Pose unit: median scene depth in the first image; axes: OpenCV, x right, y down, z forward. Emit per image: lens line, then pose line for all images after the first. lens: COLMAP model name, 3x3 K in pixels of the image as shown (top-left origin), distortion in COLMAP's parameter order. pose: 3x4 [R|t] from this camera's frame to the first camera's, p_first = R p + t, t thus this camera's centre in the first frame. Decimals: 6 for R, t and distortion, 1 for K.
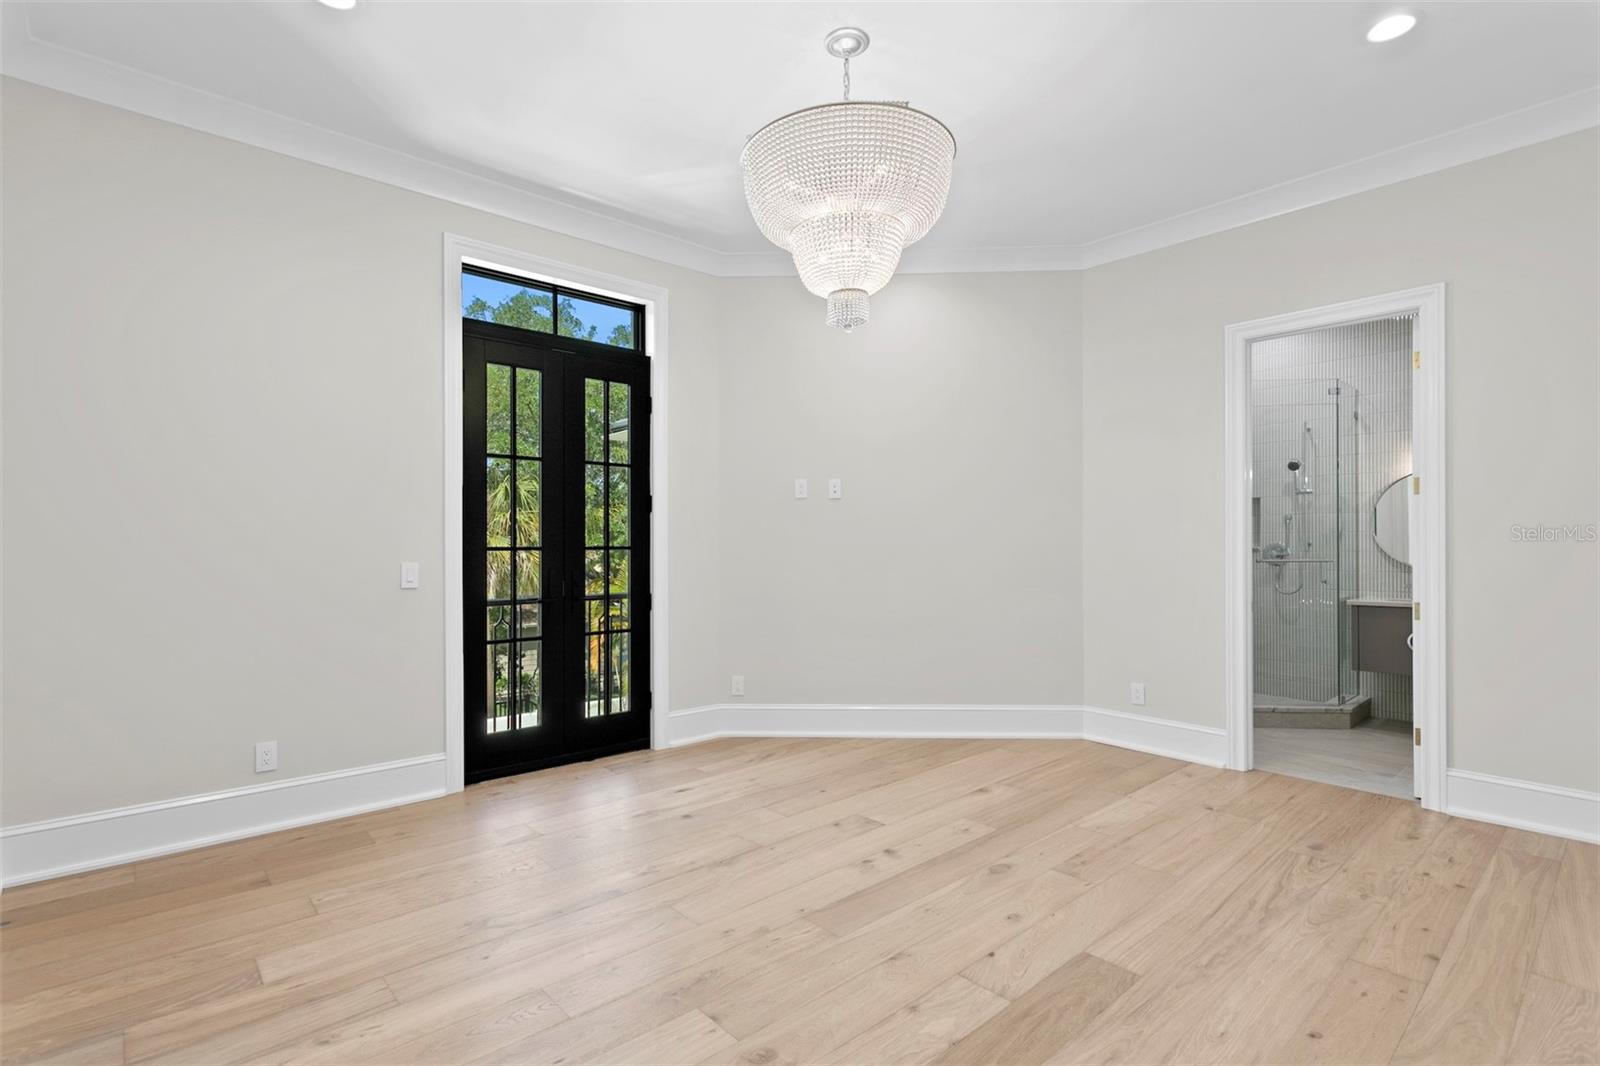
lens RADIAL K [[767.9, 0, 791.6], [0, 767.9, 535.8], [0, 0, 1]] dist [-0.008965, 0.000067]
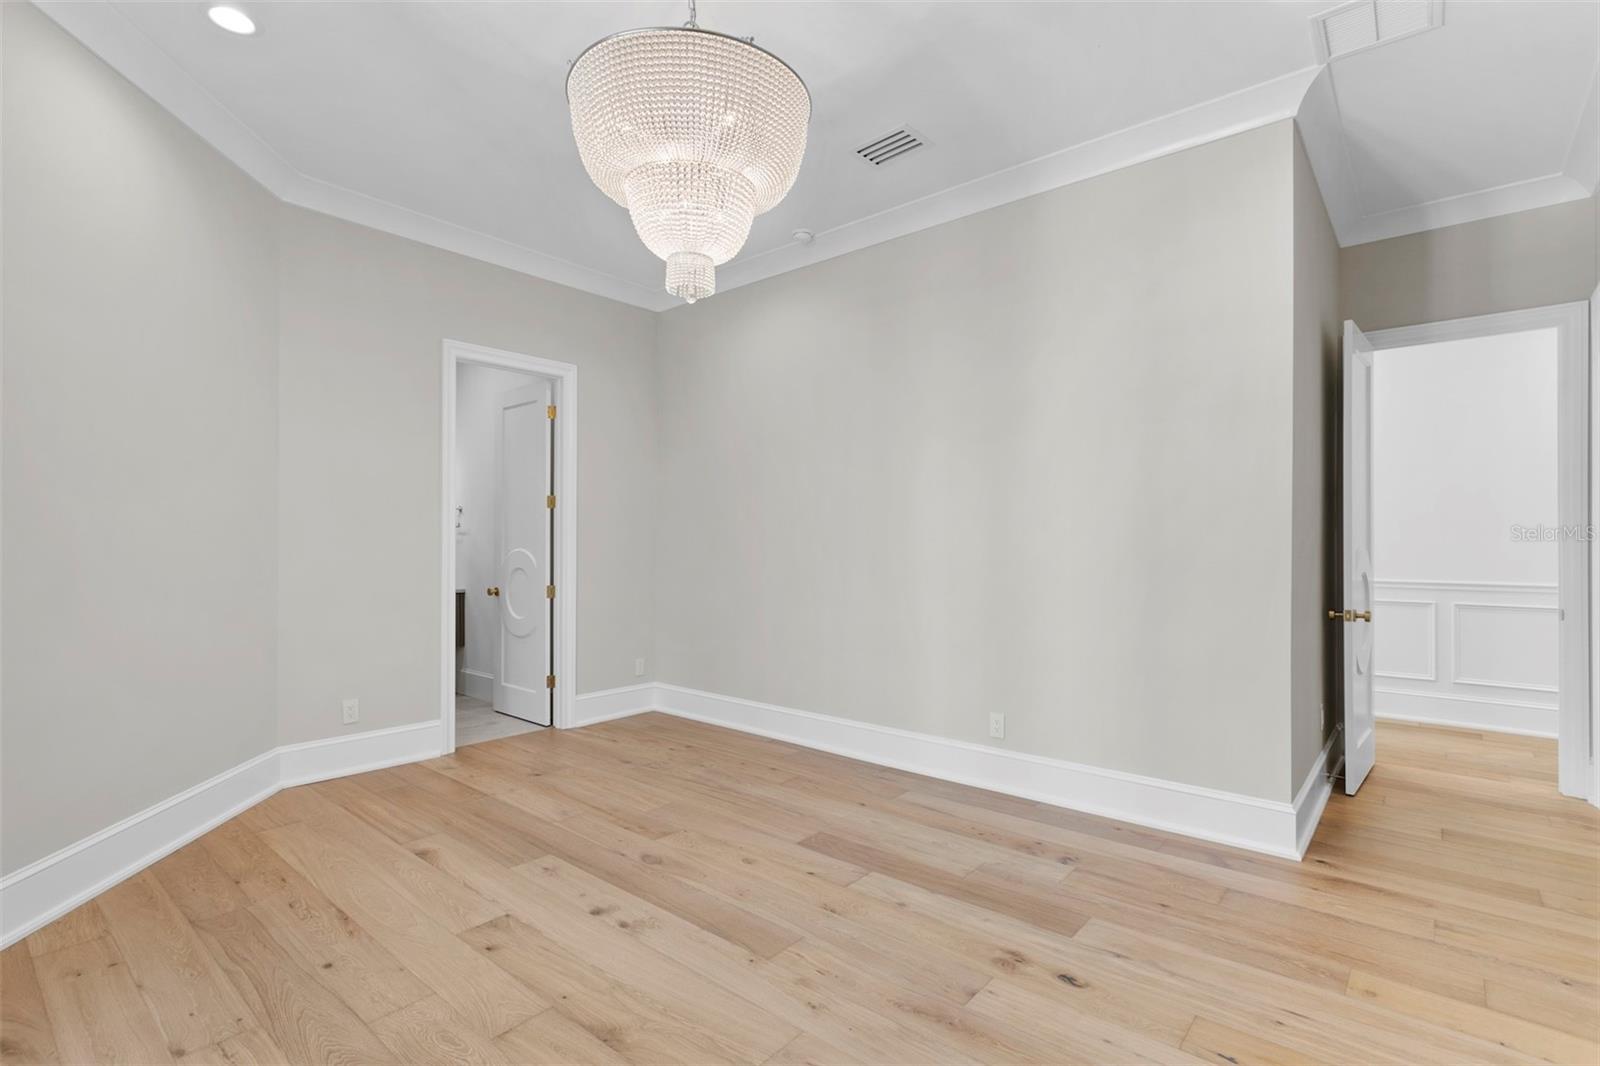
lens RADIAL K [[767.9, 0, 791.6], [0, 767.9, 535.8], [0, 0, 1]] dist [-0.008965, 0.000067]
pose [[-0.136969, 0.006032, 0.990557, -0.719827], [-0.004033, 0.999970, -0.006647, 0.014296], [-0.990567, -0.004905, -0.136940, 0.914399]]
